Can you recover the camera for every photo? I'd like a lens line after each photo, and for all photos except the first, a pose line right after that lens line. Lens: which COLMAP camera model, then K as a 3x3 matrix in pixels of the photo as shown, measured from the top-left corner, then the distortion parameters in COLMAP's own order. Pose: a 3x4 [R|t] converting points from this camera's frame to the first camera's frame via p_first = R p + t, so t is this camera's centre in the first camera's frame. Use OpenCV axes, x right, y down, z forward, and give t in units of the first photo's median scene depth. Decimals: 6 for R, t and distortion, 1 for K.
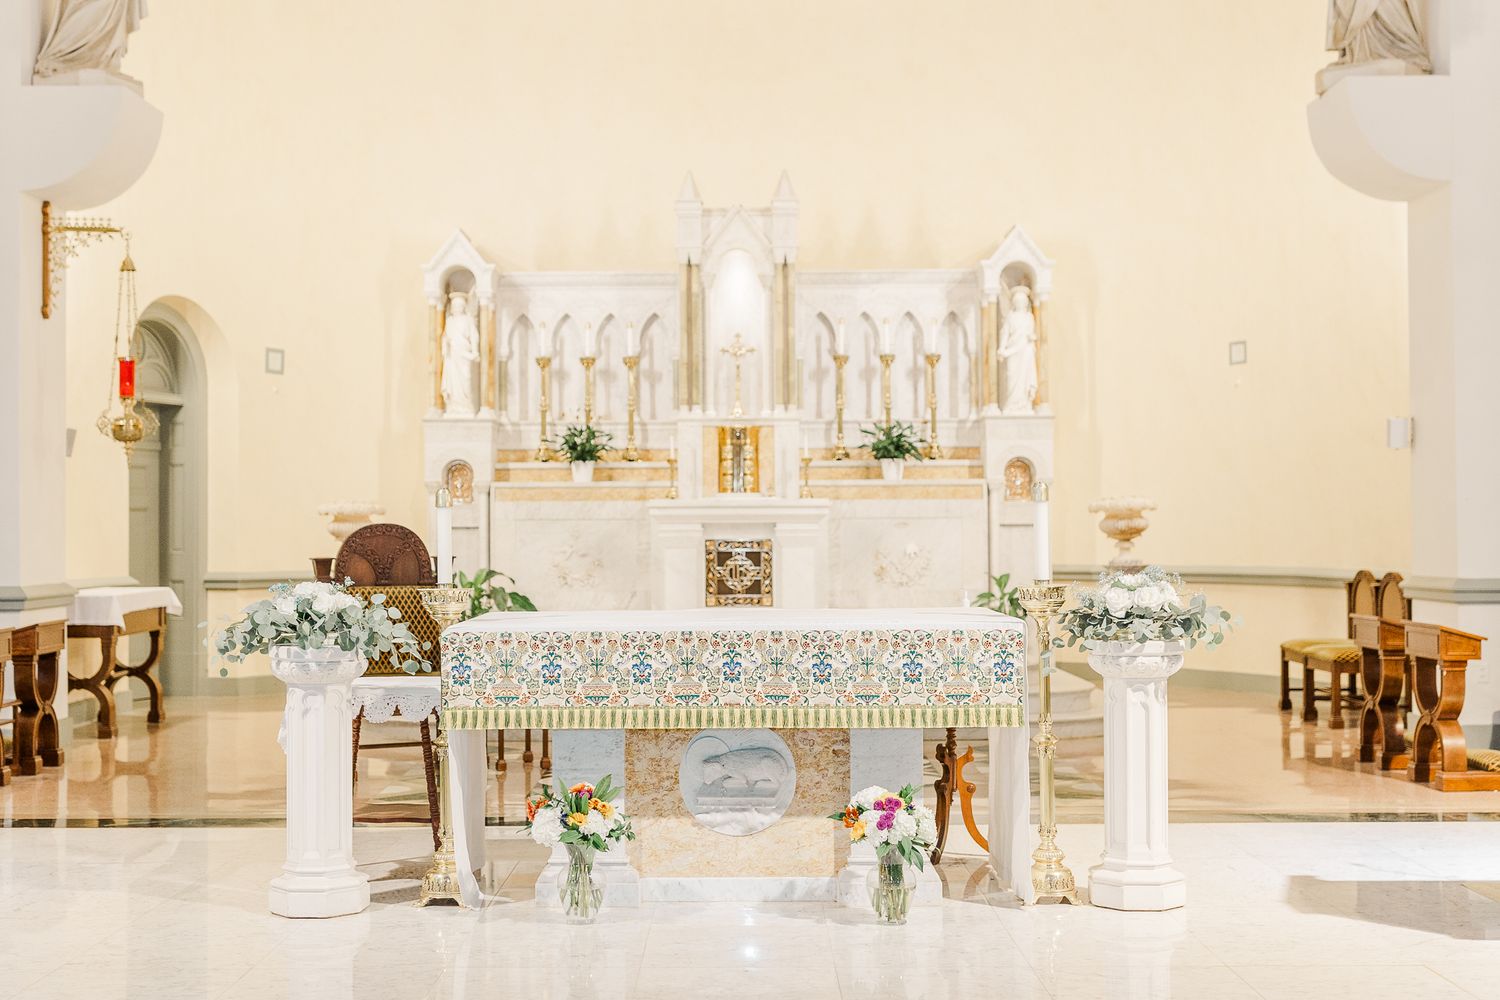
lens RADIAL K [[1940.8, 0, 717.8], [0, 1940.8, 494.2], [0, 0, 1]] dist [0.020353, -0.034002]
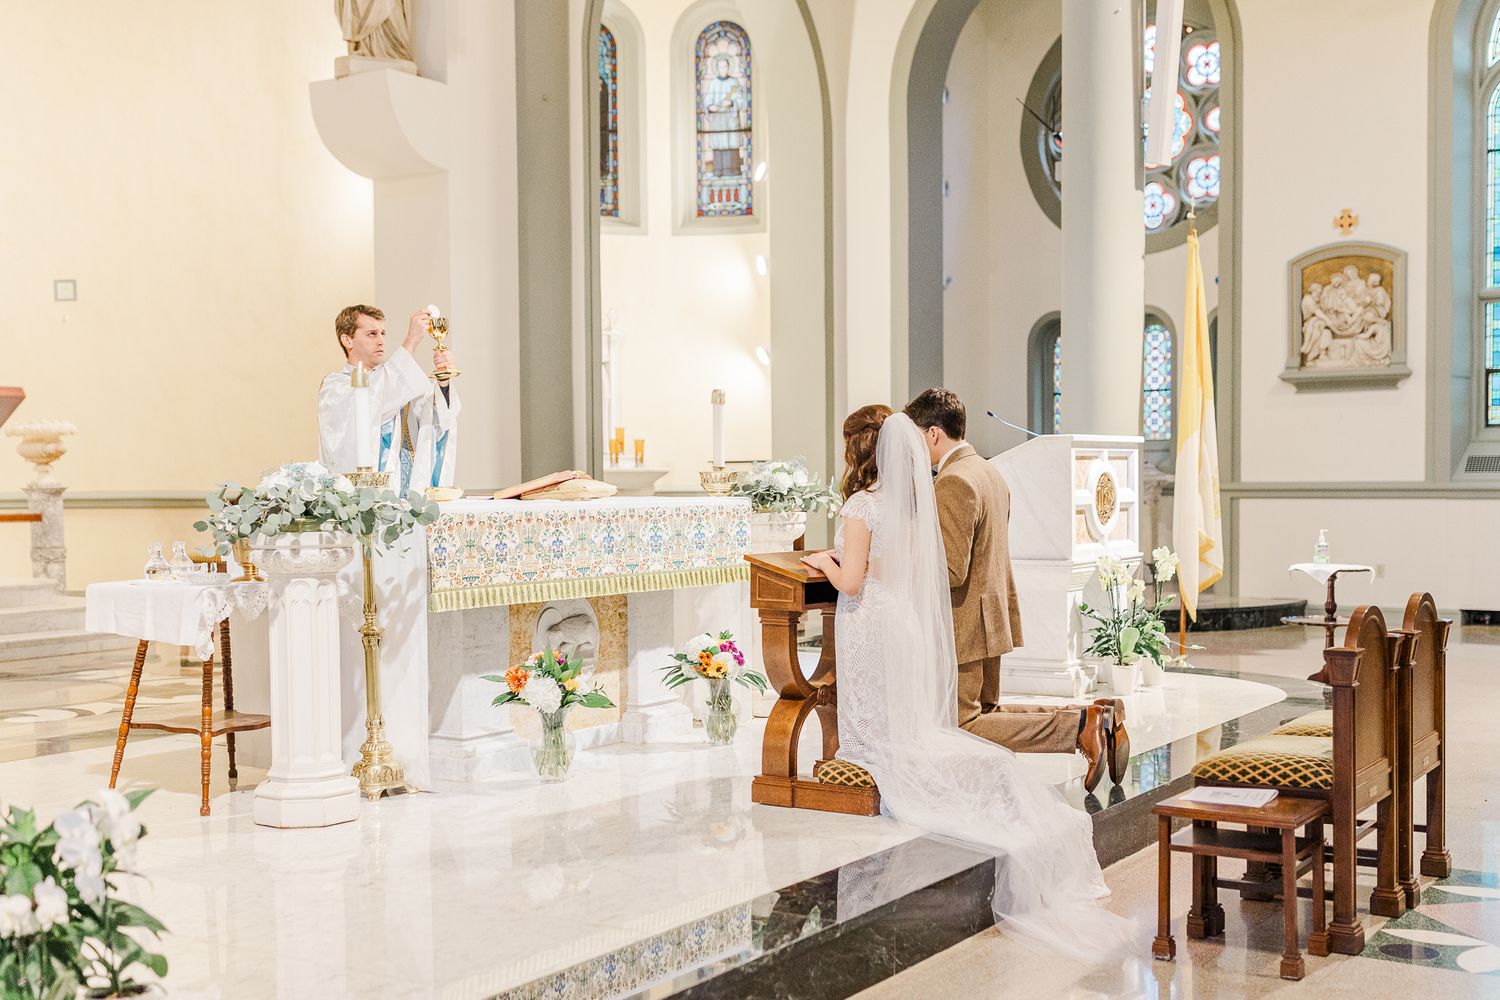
lens RADIAL K [[1780.3, 0, 728.5], [0, 1780.3, 525.3], [0, 0, 1]] dist [0.027039, -0.069494]
pose [[0.534799, -0.019632, 0.844751, -0.370226], [-0.012146, 0.999448, 0.030916, 0.021161], [-0.844892, -0.026794, 0.534265, 0.175064]]
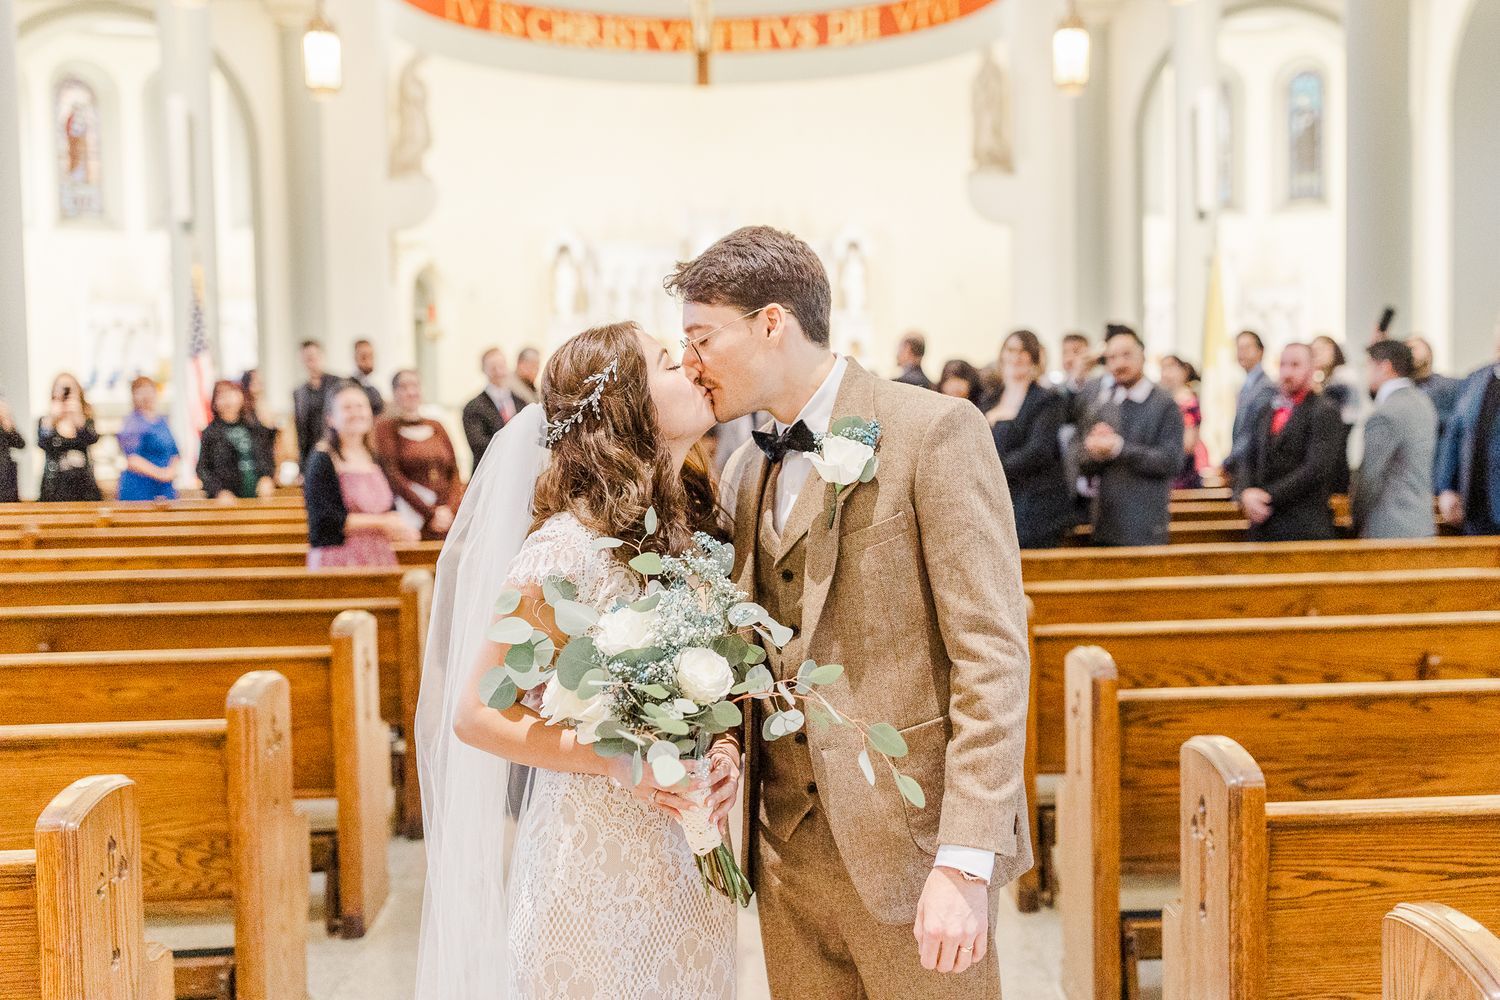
lens RADIAL K [[1572.2, 0, 801.0], [0, 1572.2, 500.5], [0, 0, 1]] dist [0.011315, -0.016112]
pose [[0.997830, -0.016768, 0.063673, -0.003104], [0.010430, 0.995073, 0.098599, -0.015614], [-0.065013, -0.097721, 0.993088, -0.650602]]
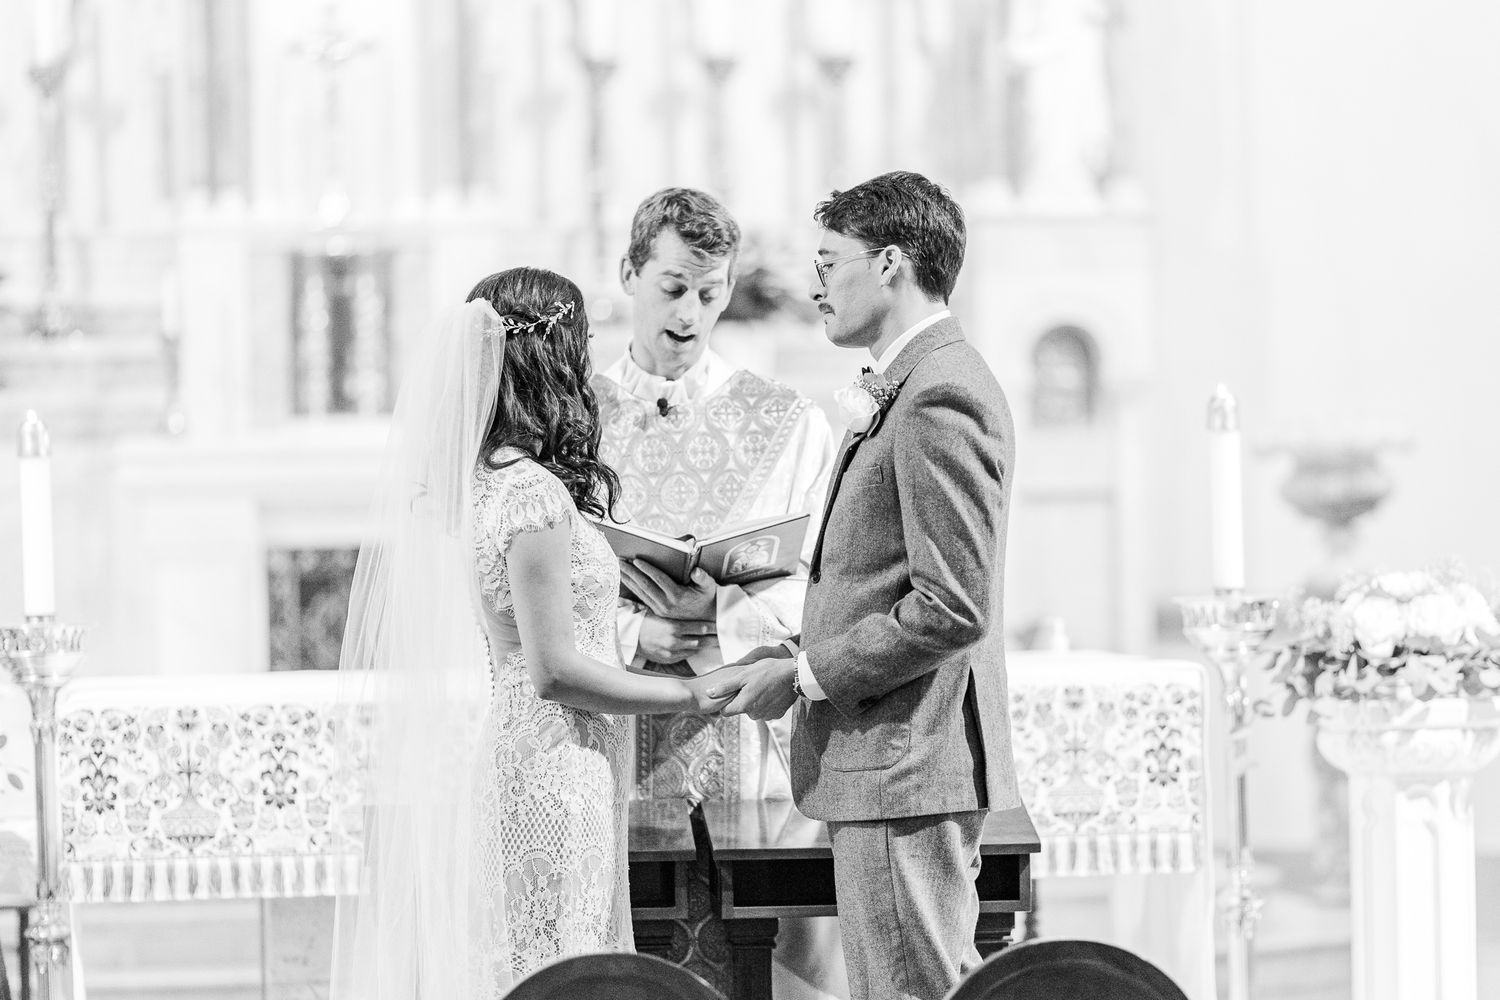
lens RADIAL K [[6524.8, 0, 750.0], [0, 6524.8, 500.0], [0, 0, 1]] dist [-0.116627, 3.322485]
pose [[0.991644, -0.013767, 0.128270, -0.081165], [0.012123, 0.999834, 0.013588, -0.001626], [-0.128436, -0.011920, 0.991646, -0.311641]]
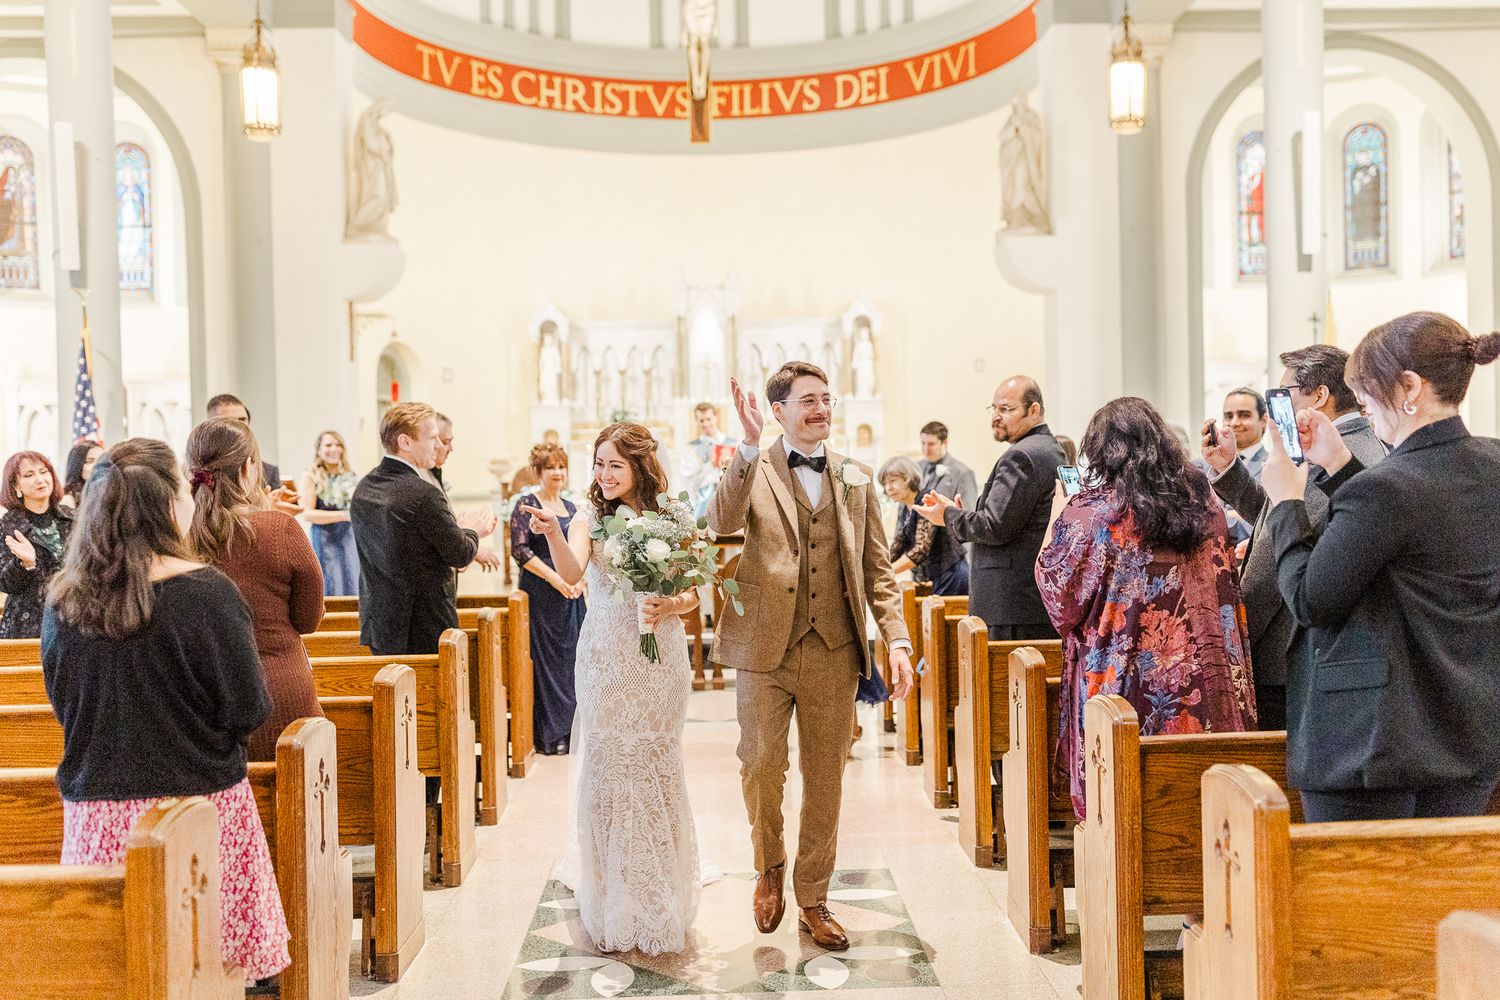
lens RADIAL K [[1499.5, 0, 780.2], [0, 1499.5, 479.1], [0, 0, 1]] dist [0.027740, -0.004051]
pose [[0.998080, -0.015791, 0.059893, -0.007582], [0.014271, 0.999567, 0.025714, -0.004455], [-0.060273, -0.024810, 0.997874, -0.417852]]
